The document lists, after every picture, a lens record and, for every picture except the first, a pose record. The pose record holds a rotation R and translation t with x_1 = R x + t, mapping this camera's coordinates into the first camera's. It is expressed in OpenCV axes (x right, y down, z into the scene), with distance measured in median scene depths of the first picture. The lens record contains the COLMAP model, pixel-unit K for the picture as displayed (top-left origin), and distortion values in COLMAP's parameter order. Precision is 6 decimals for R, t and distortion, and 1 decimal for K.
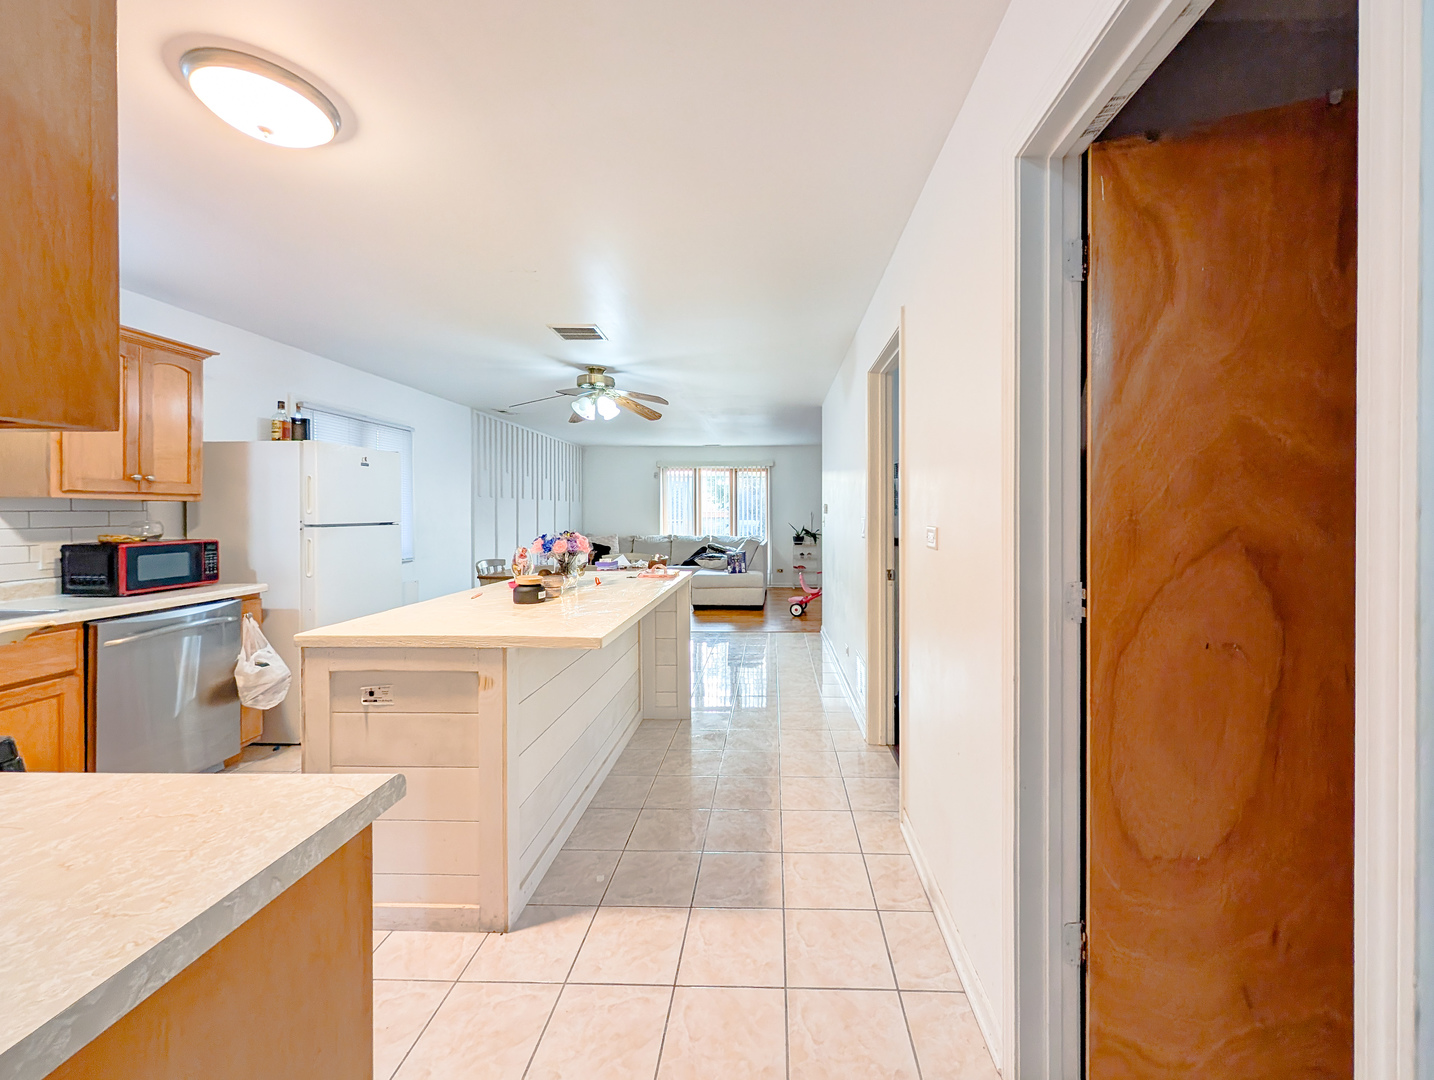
lens RADIAL K [[550.0, 0, 716.6], [0, 550.0, 519.0], [0, 0, 1]] dist [-0.000118, -0.000058]
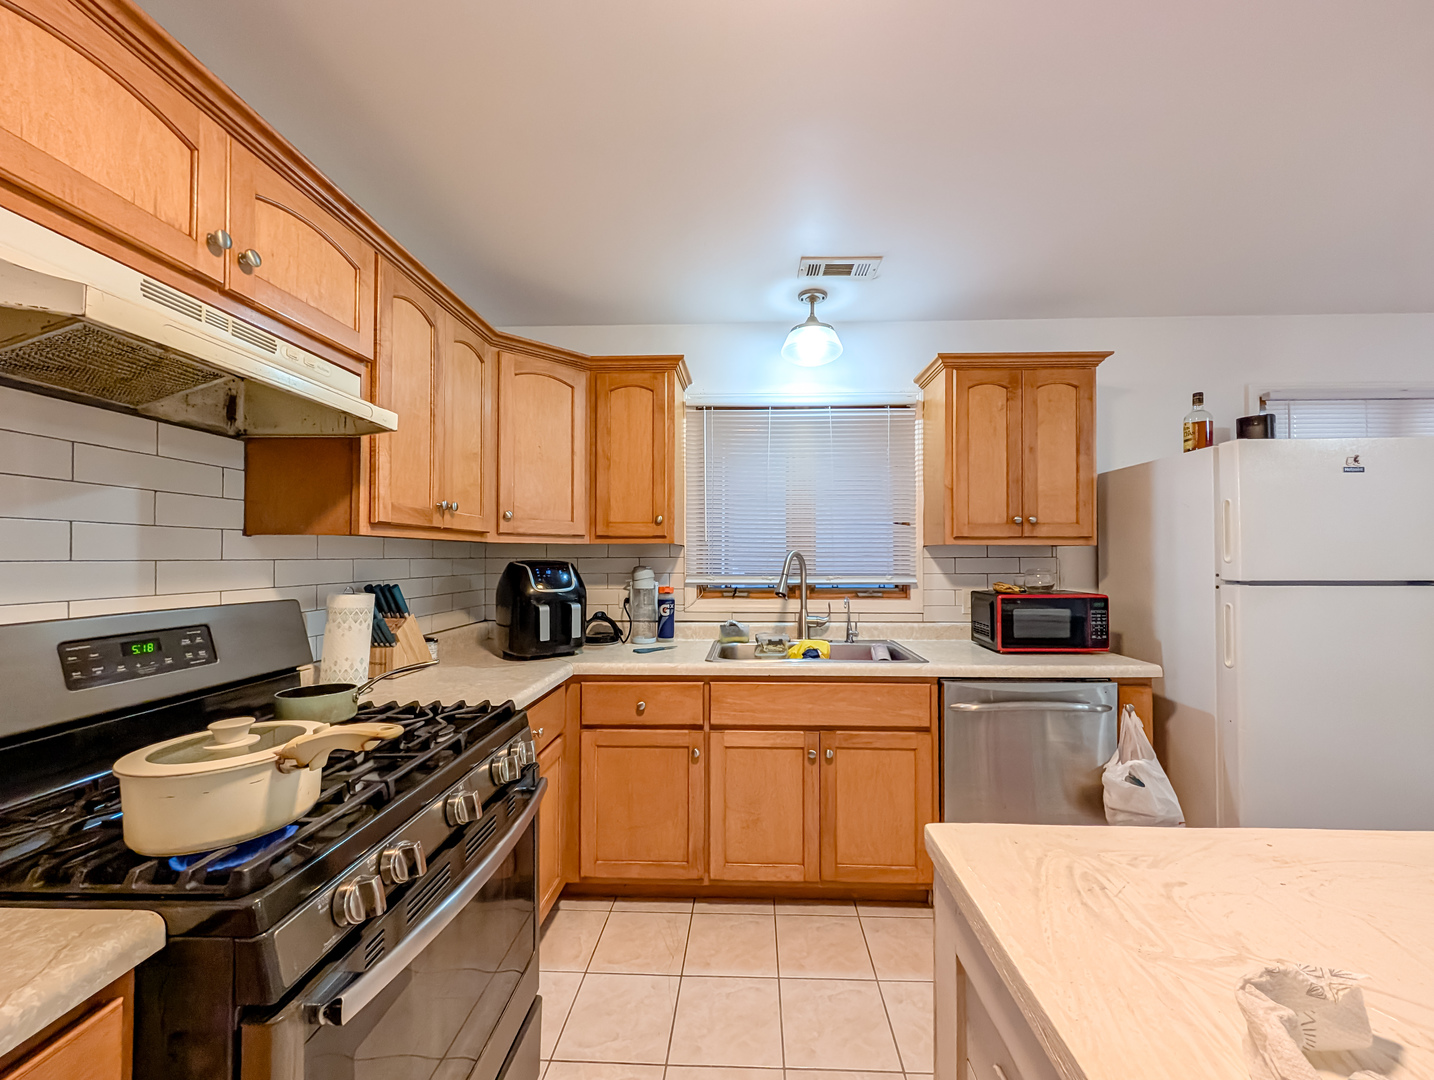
lens RADIAL K [[564.9, 0, 725.7], [0, 564.9, 546.9], [0, 0, 1]] dist [-0.000786, -0.000088]
pose [[0.056204, -0.015583, -0.998298, -0.161399], [-0.011388, 0.999803, -0.016247, -0.010743], [0.998354, 0.012282, 0.056015, 0.442241]]
